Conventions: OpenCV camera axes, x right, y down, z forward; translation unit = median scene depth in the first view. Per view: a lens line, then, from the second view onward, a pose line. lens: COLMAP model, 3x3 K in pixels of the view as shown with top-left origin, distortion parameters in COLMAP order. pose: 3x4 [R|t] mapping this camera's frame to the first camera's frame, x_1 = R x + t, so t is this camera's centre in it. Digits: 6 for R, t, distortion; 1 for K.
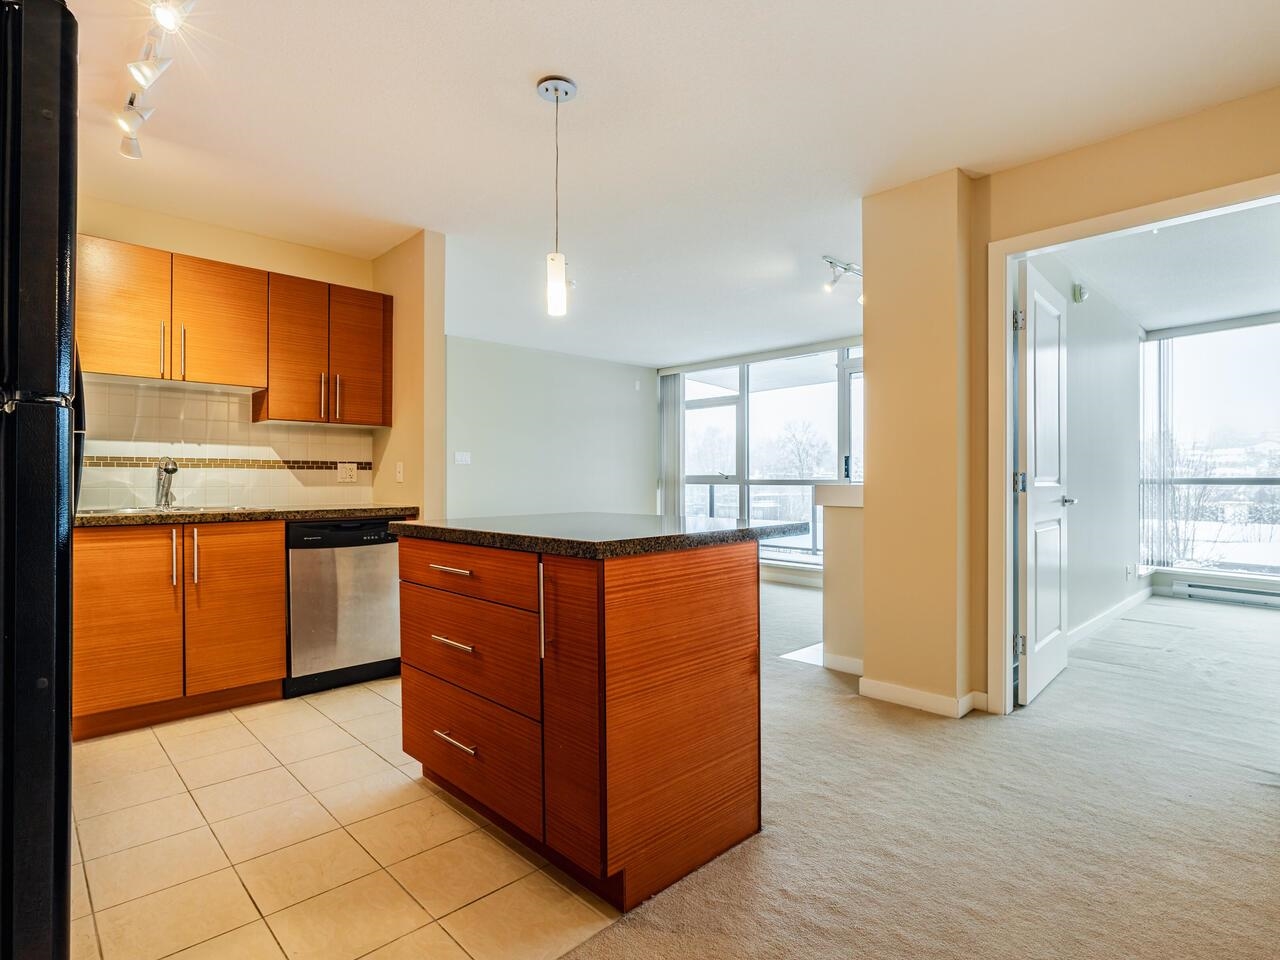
lens RADIAL K [[655.1, 0, 611.3], [0, 655.1, 483.1], [0, 0, 1]] dist [-0.003007, 0.000274]
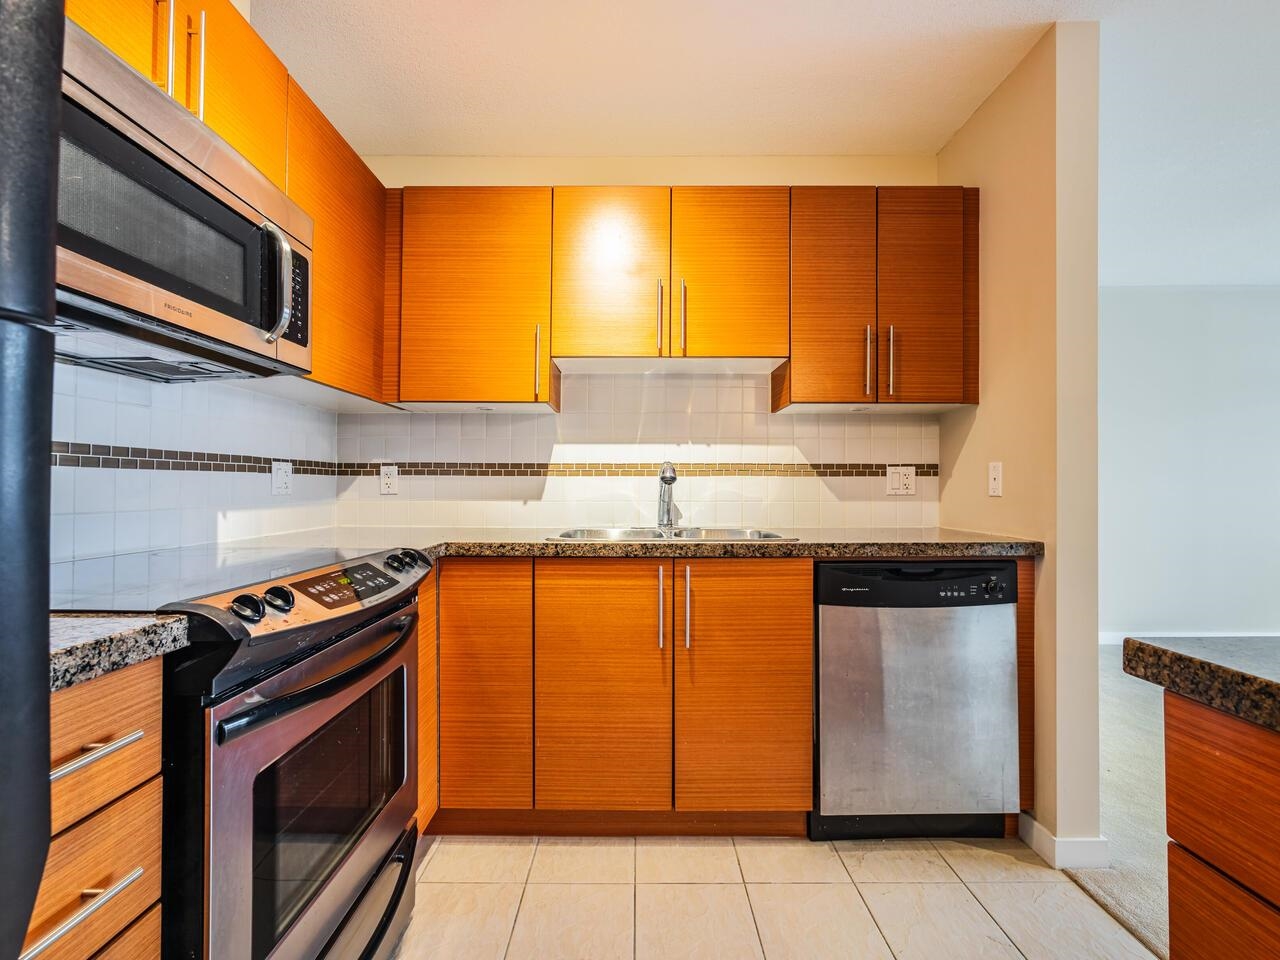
lens RADIAL K [[596.3, 0, 637.5], [0, 596.3, 496.5], [0, 0, 1]] dist [-0.024054, 0.000396]
pose [[0.732323, 0.008647, -0.680902, -0.235272], [-0.001710, 0.999940, 0.010858, -0.007300], [0.680955, -0.006787, 0.732294, 0.470952]]
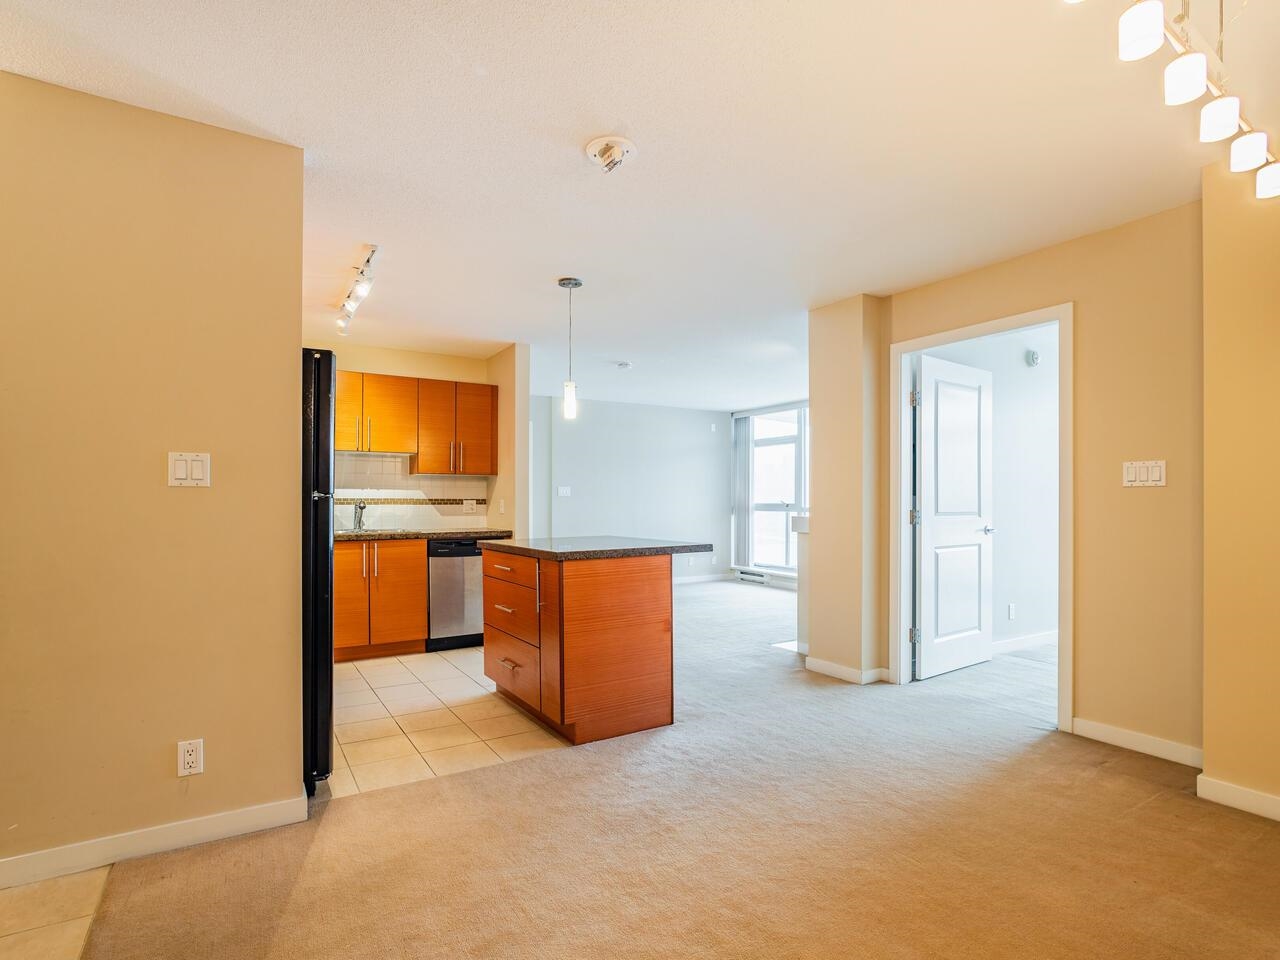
lens RADIAL K [[634.7, 0, 615.7], [0, 634.7, 504.2], [0, 0, 1]] dist [-0.001693, -0.000035]
pose [[0.978527, 0.000043, -0.206118, 0.259594], [0.000049, 1.000000, 0.000440, -0.026863], [0.206118, -0.000441, 0.978527, -0.399257]]
